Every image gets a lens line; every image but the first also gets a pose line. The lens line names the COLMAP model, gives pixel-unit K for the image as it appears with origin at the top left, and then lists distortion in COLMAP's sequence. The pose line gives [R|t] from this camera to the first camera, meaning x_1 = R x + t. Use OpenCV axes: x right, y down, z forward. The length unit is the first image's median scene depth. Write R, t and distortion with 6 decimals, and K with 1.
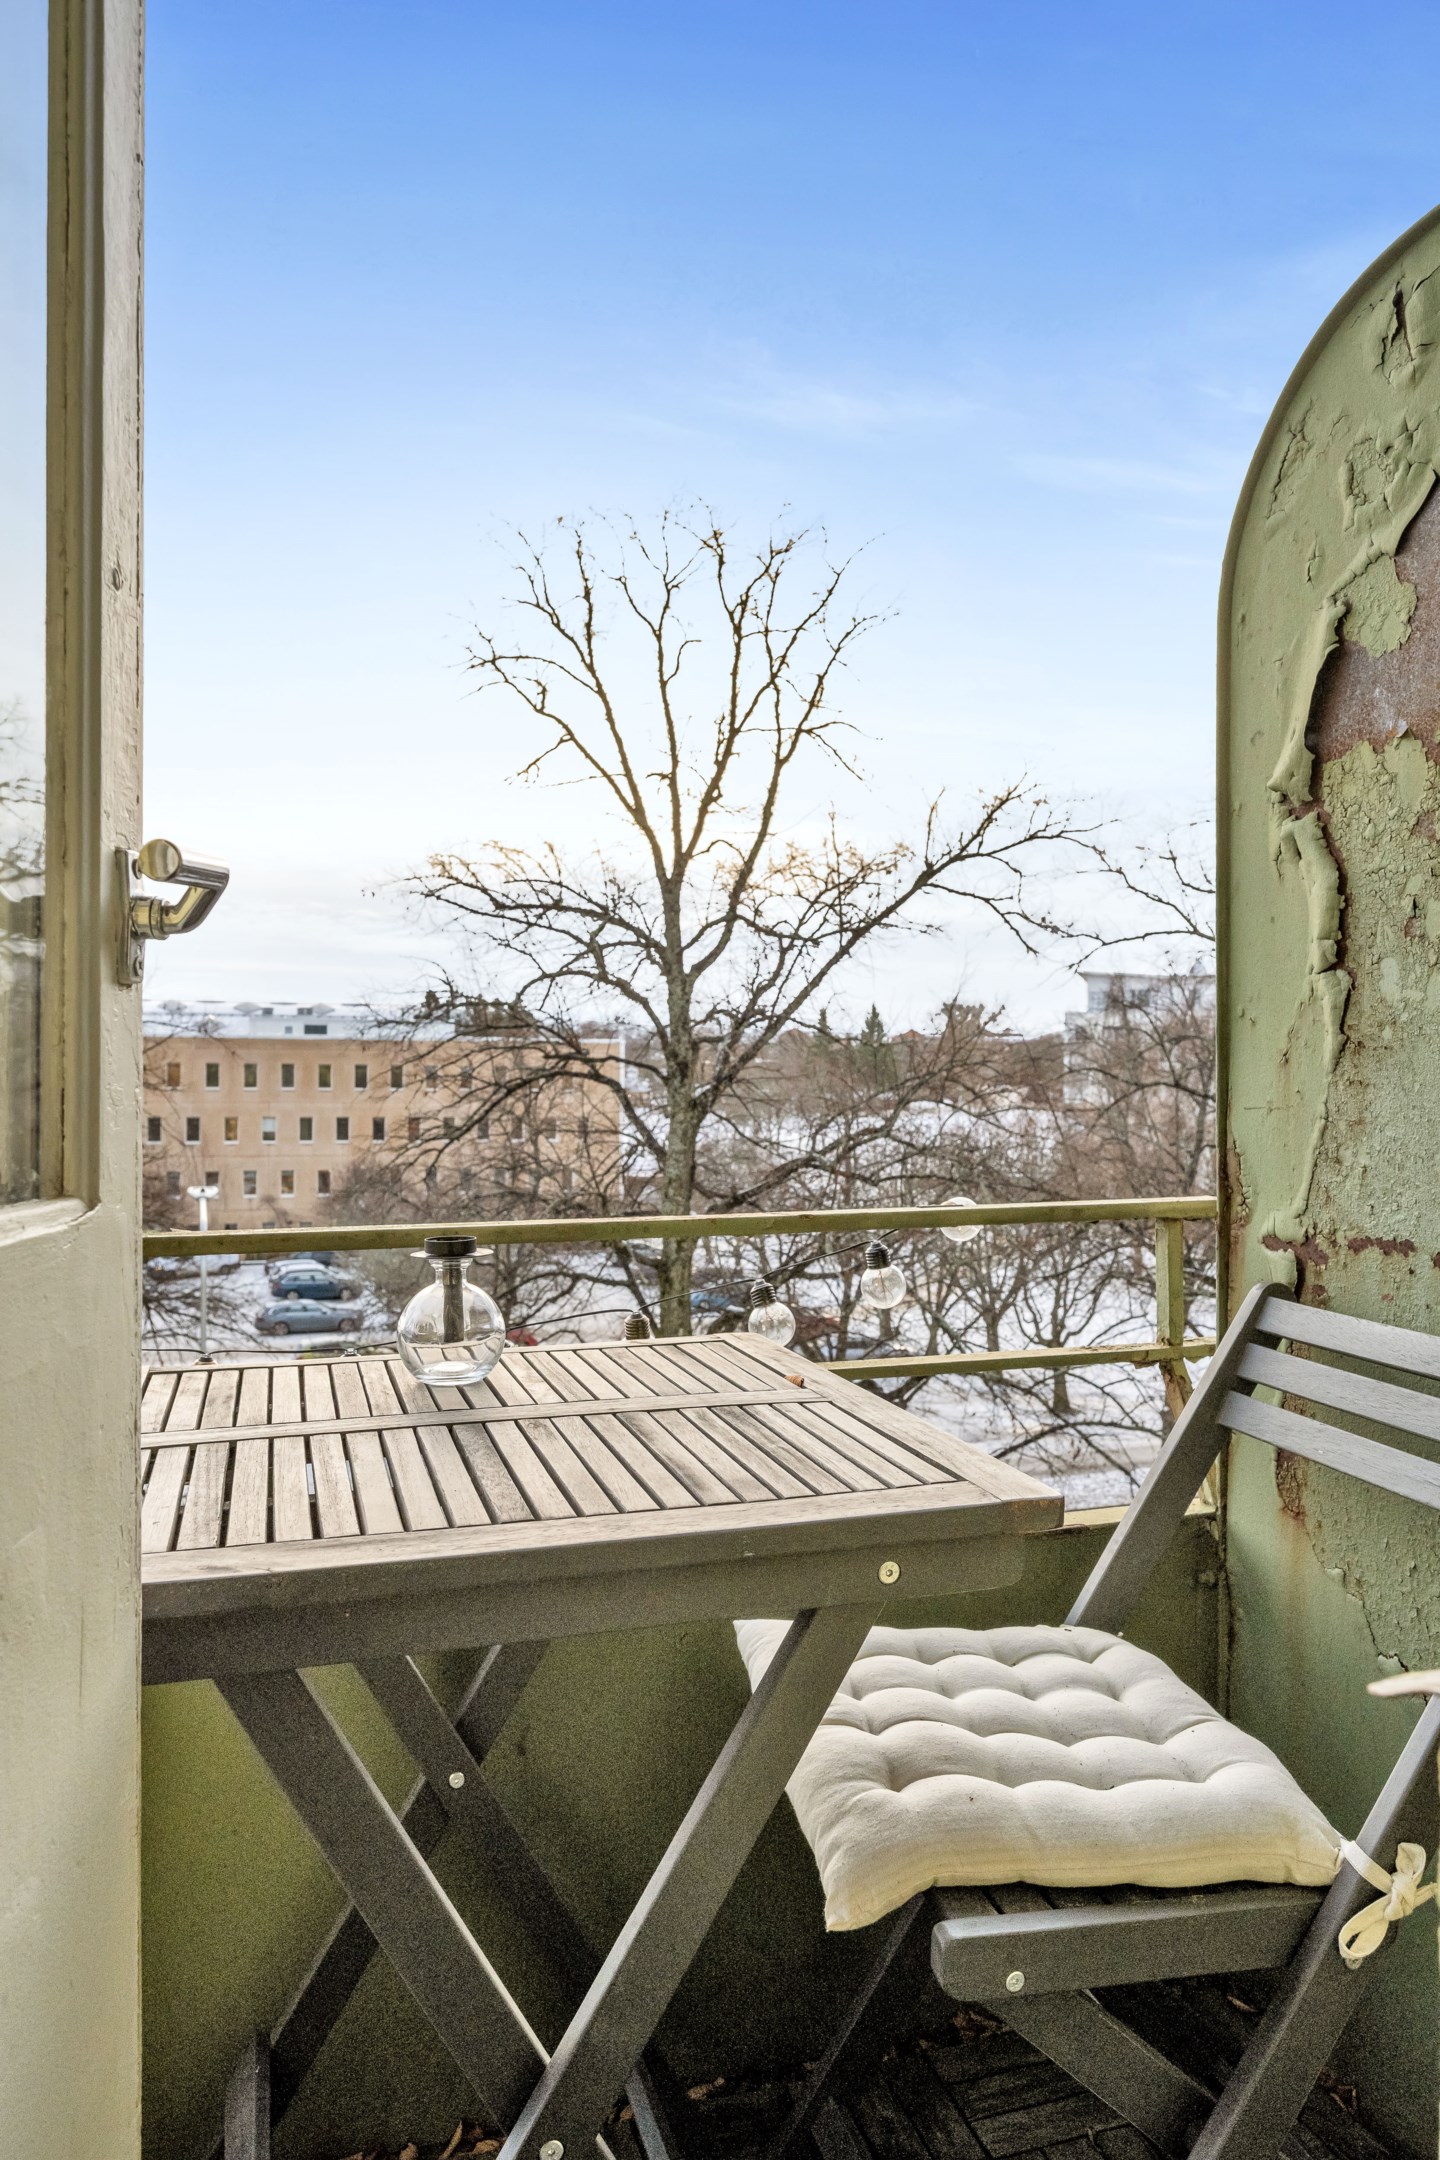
lens RADIAL K [[1410.7, 0, 720.5], [0, 1410.7, 1077.5], [0, 0, 1]] dist [-0.005558, -0.000264]
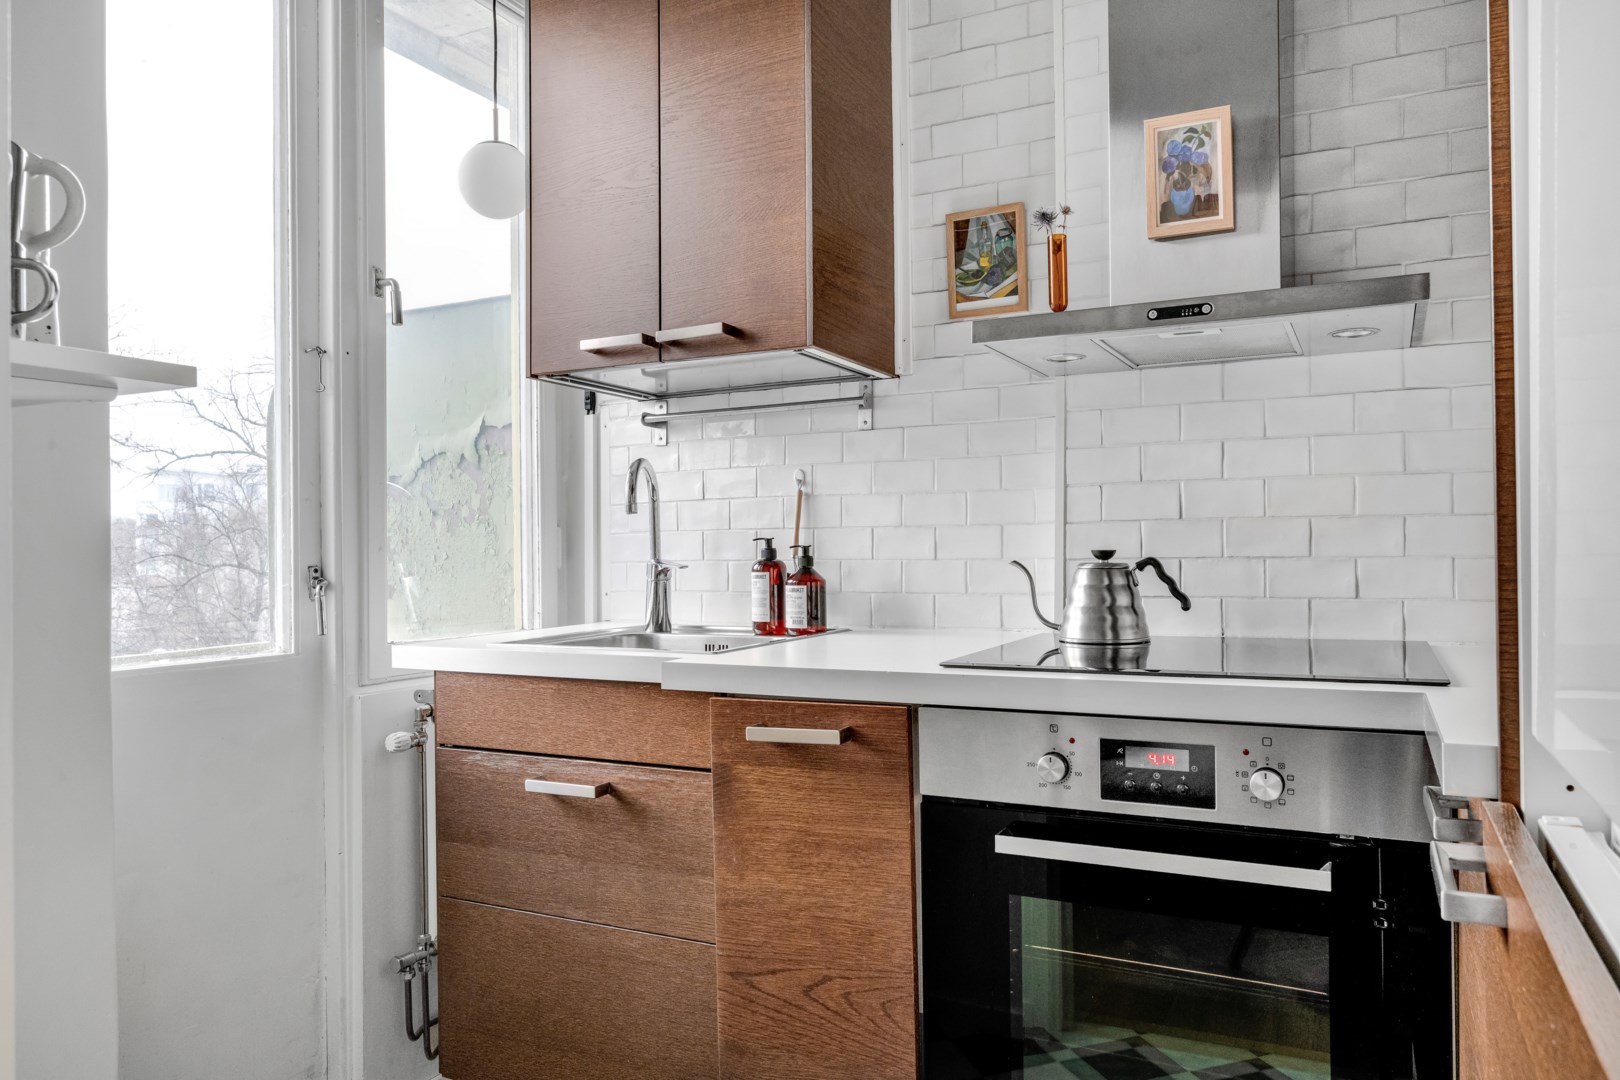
lens RADIAL K [[1094.3, 0, 812.5], [0, 1094.3, 541.7], [0, 0, 1]] dist [-0.004197, -0.000978]
pose [[0.698700, -0.008152, 0.715368, -0.033009], [0.014060, 0.999898, -0.002338, -0.005083], [-0.715276, 0.011692, 0.698744, -0.098581]]
